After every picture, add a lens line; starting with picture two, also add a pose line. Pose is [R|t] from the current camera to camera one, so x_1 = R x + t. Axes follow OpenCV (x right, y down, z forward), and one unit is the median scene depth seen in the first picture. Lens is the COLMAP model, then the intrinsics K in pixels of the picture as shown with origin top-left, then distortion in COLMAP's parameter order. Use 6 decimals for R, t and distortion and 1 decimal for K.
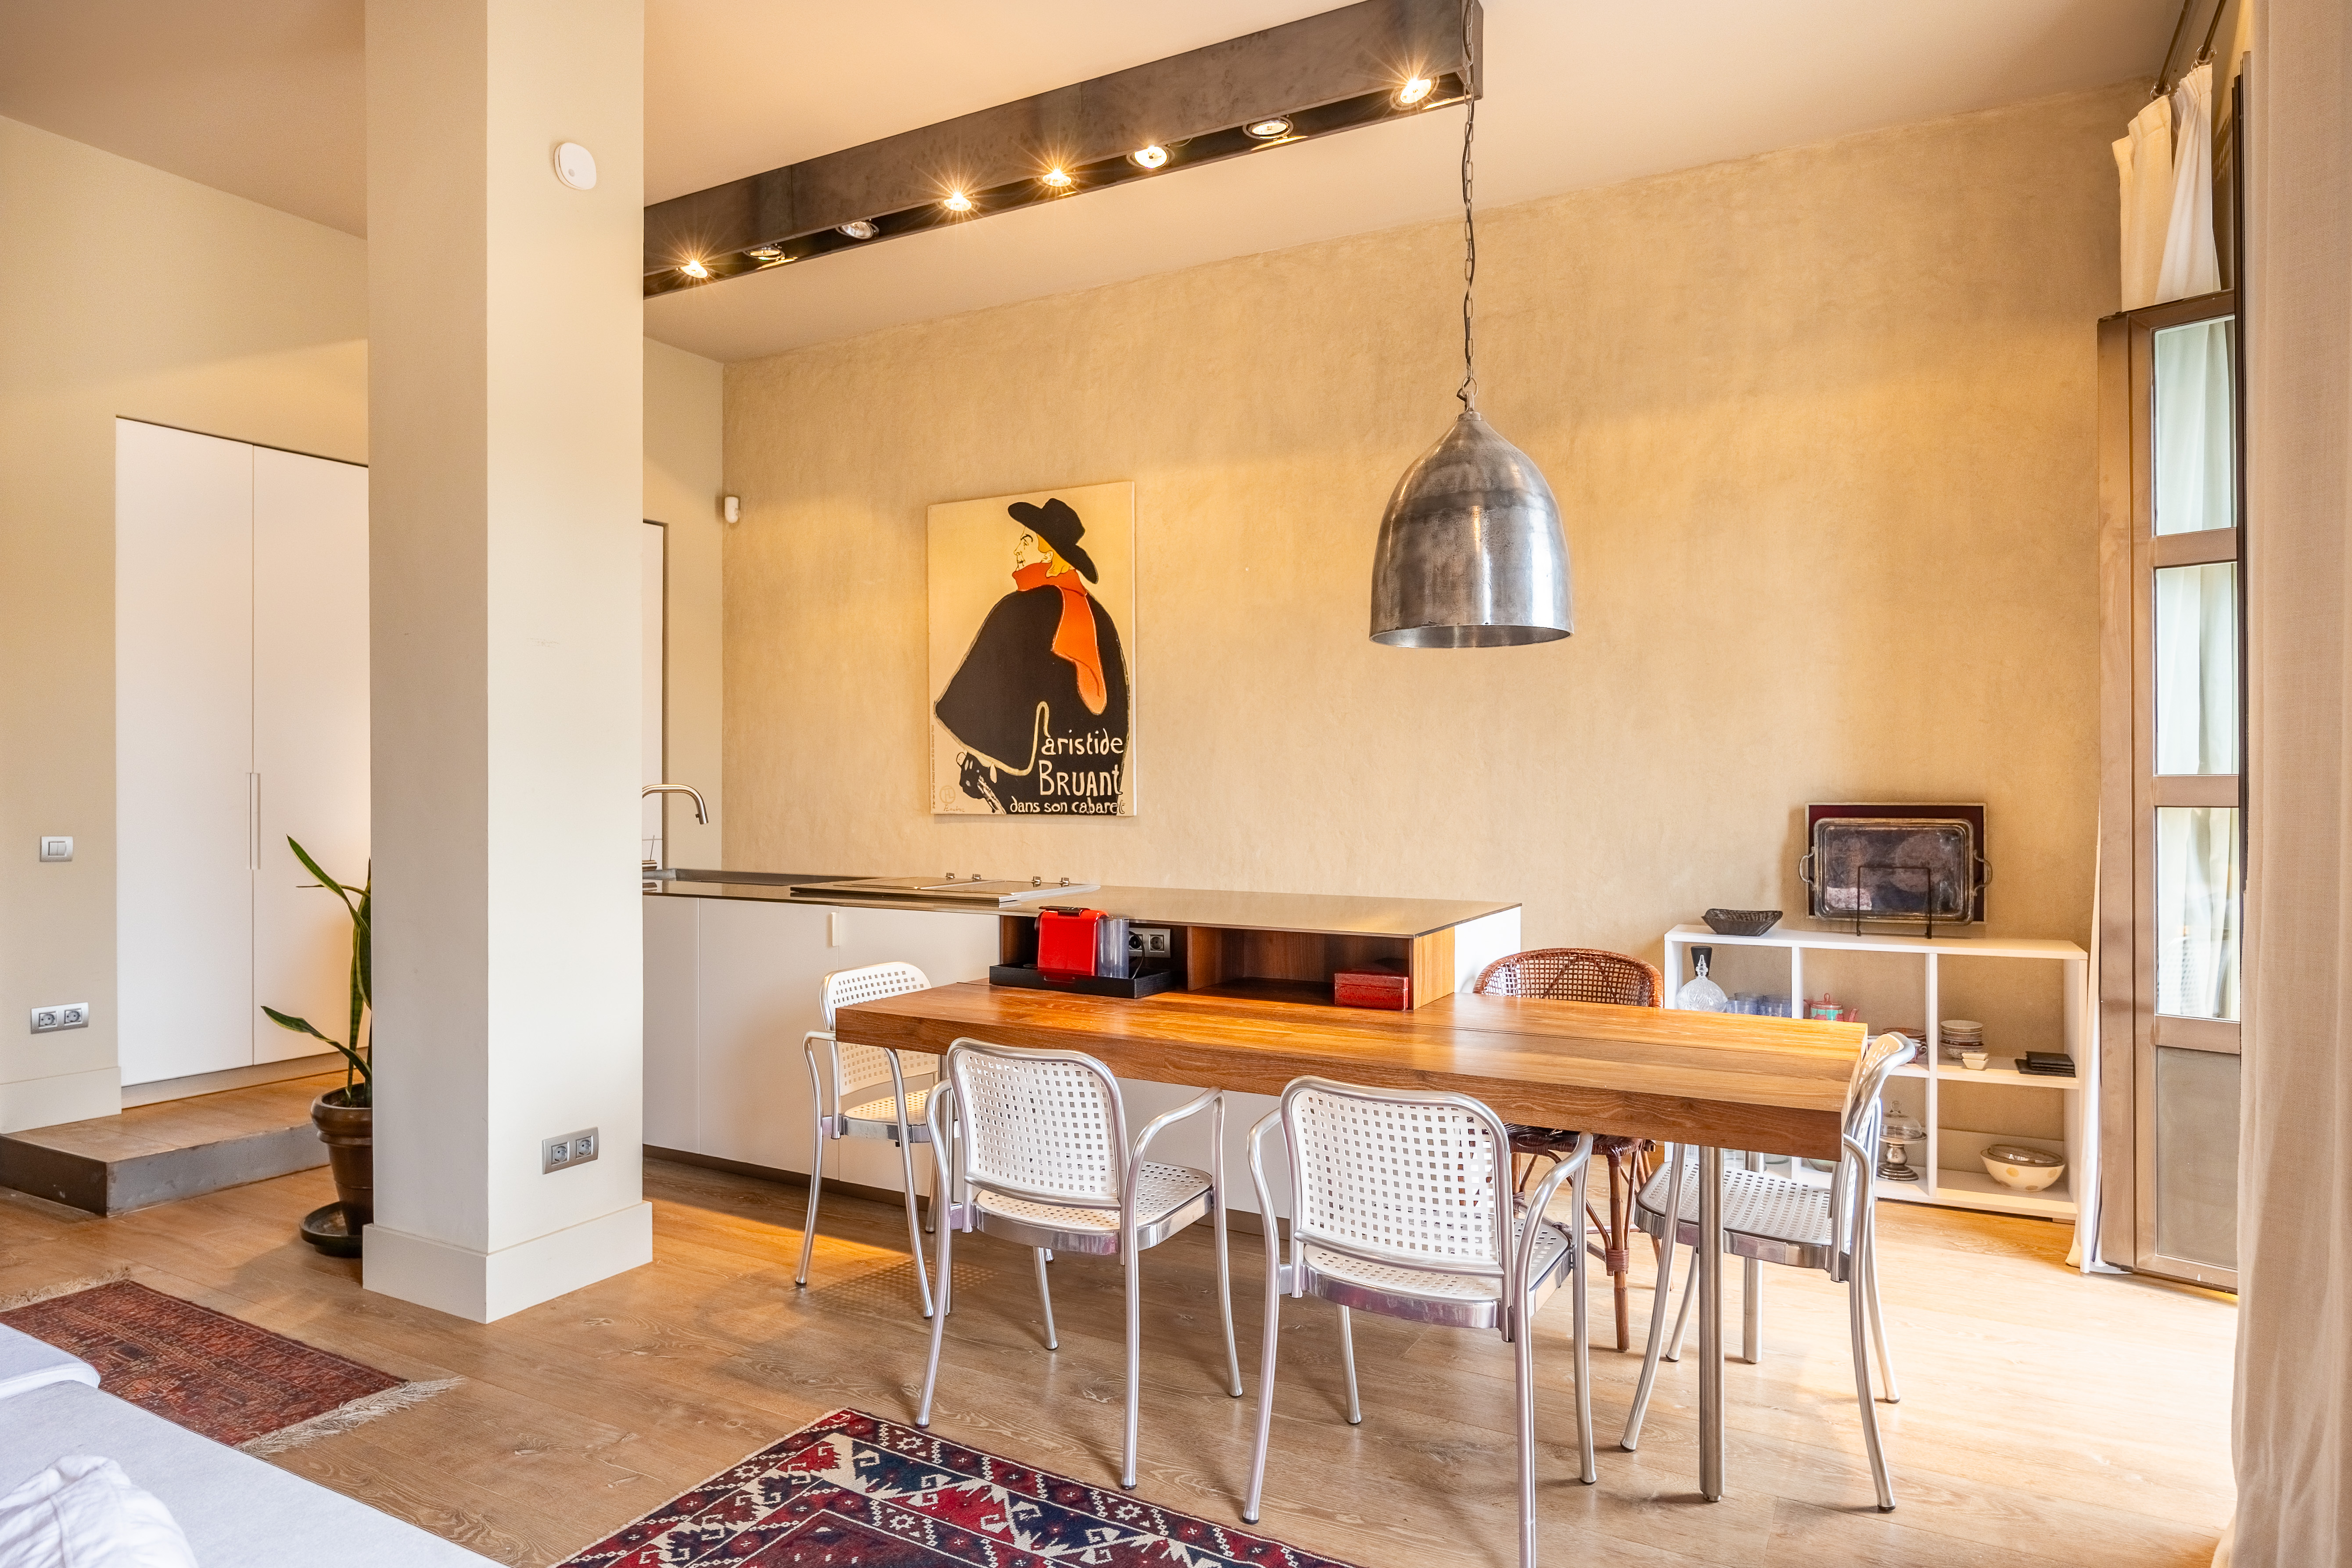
lens RADIAL K [[1332.0, 0, 1165.2], [0, 1332.0, 789.7], [0, 0, 1]] dist [-0.002638, -0.002458]
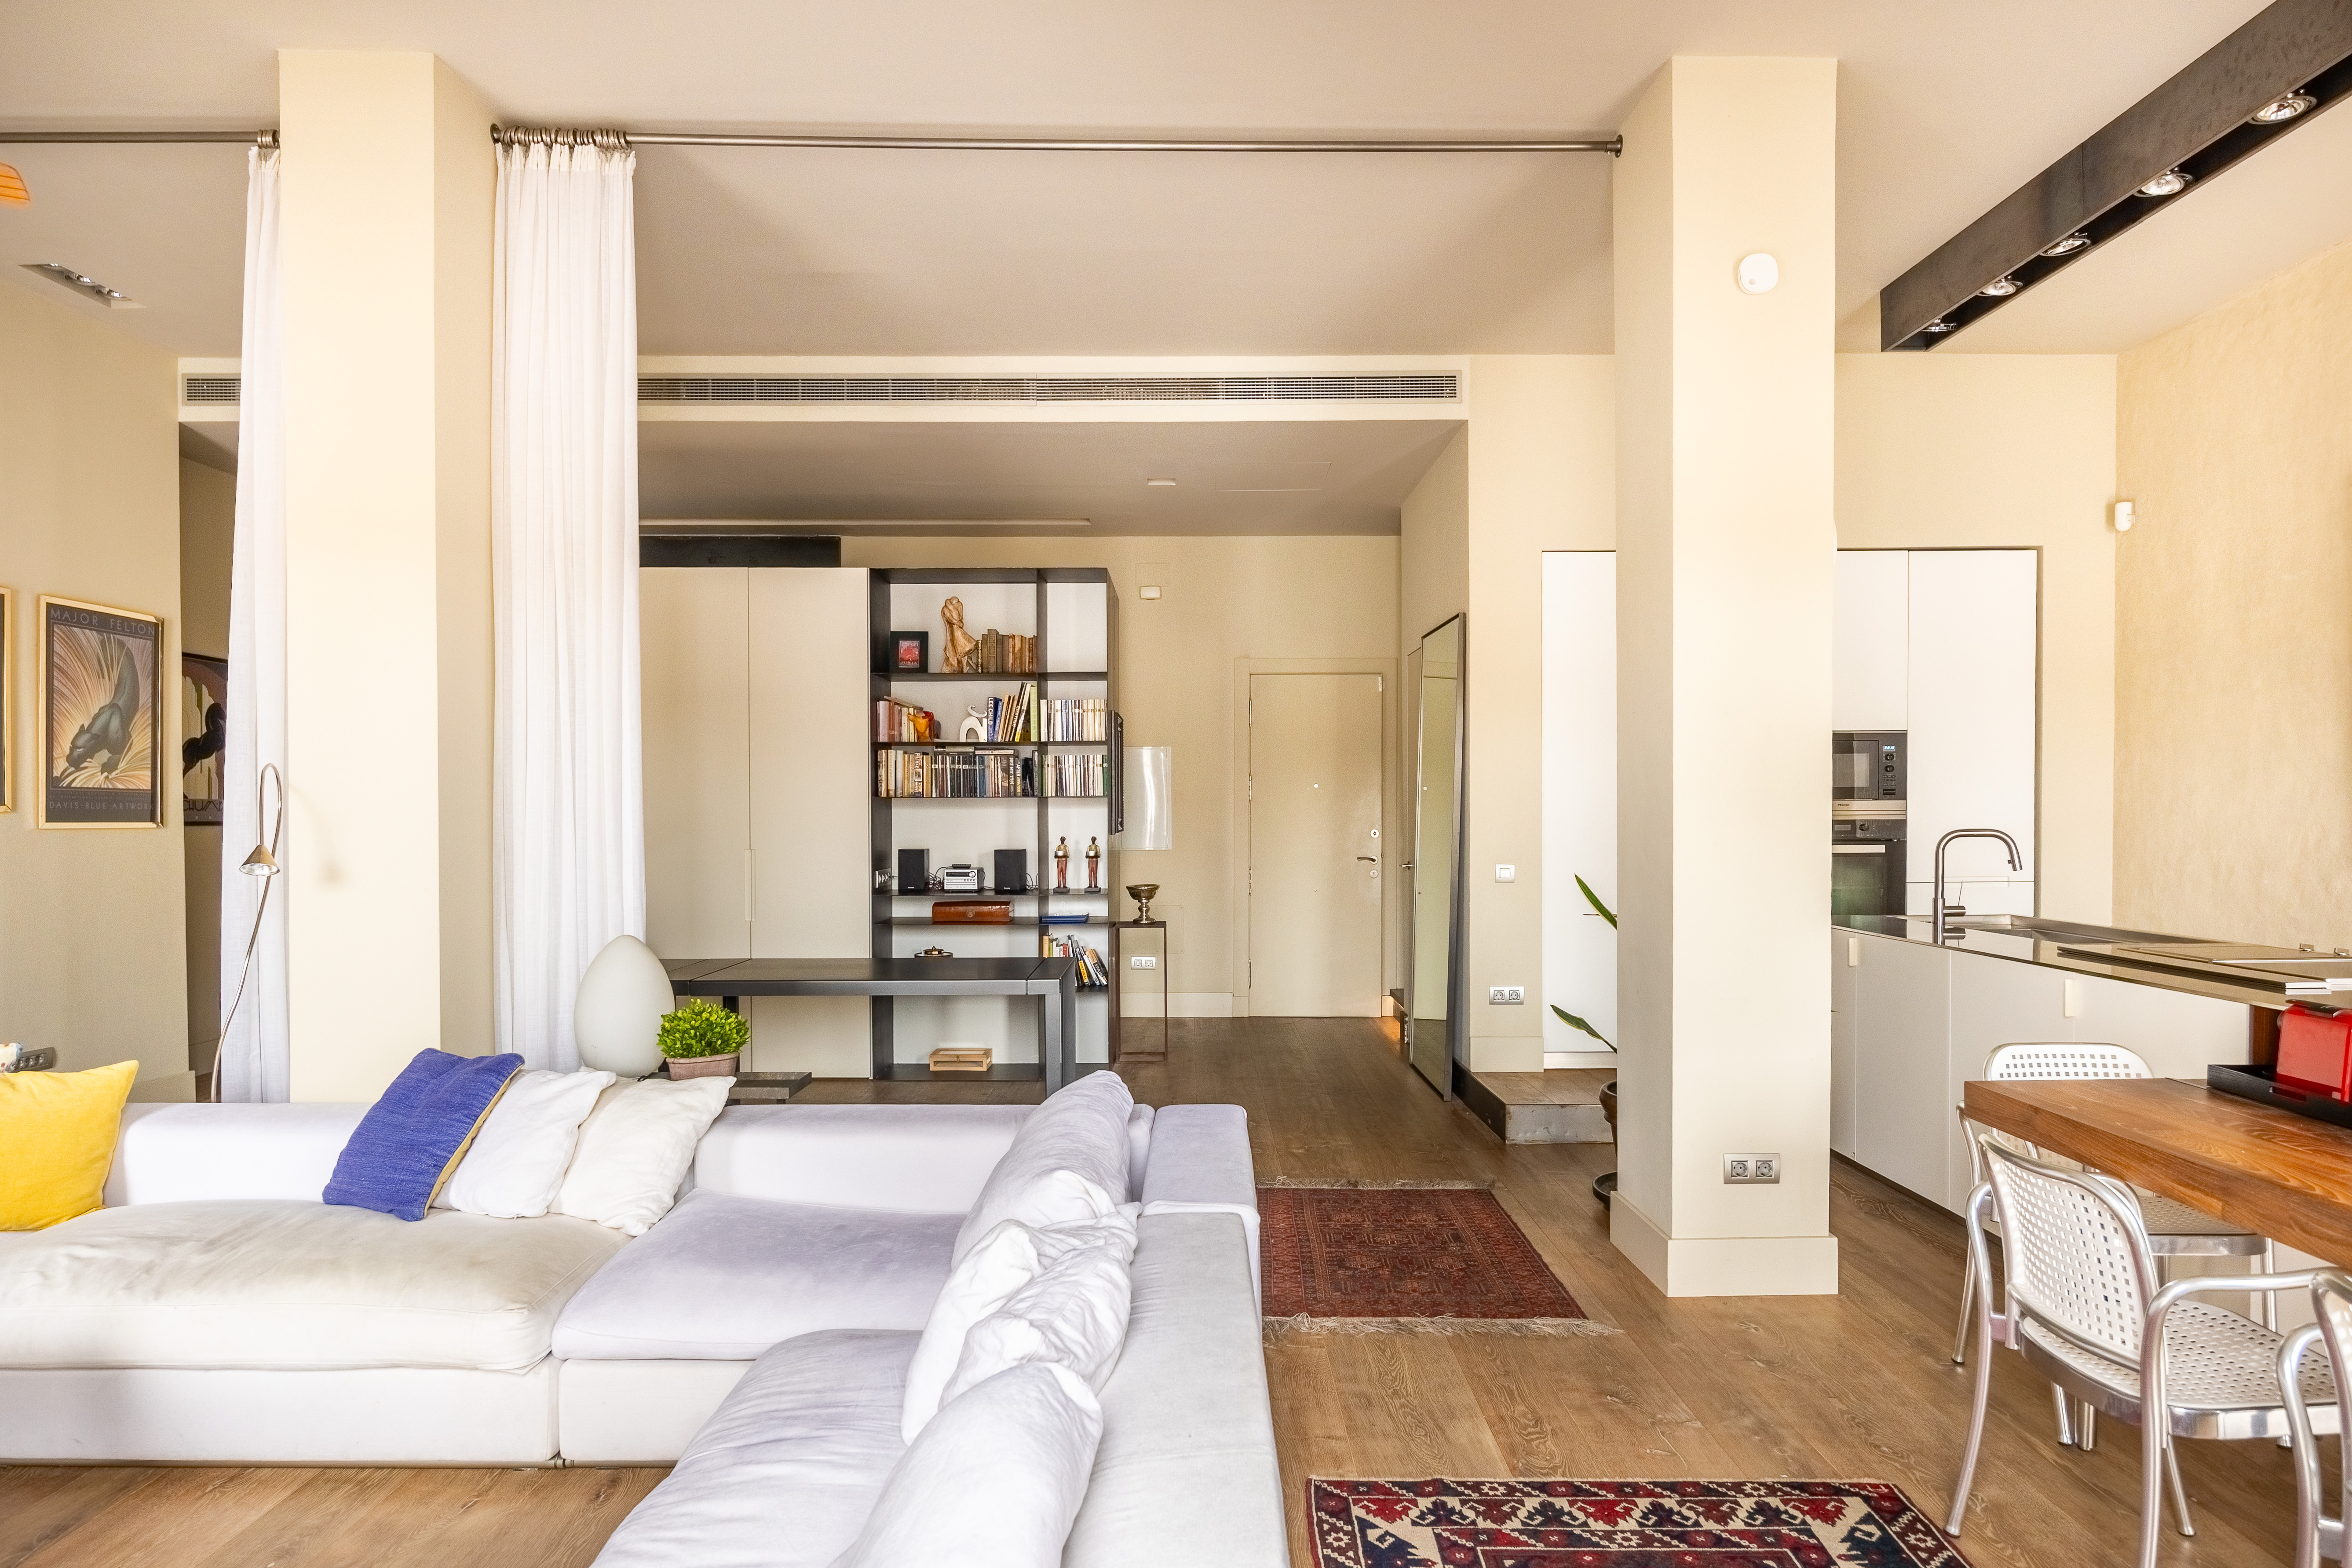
lens RADIAL K [[1298.6, 0, 1173.6], [0, 1298.6, 833.1], [0, 0, 1]] dist [-0.038575, 0.001857]
pose [[0.469903, 0.008581, -0.882676, 0.350970], [0.004568, 0.999916, 0.012152, -0.030864], [0.882706, -0.009743, 0.469824, 0.100680]]
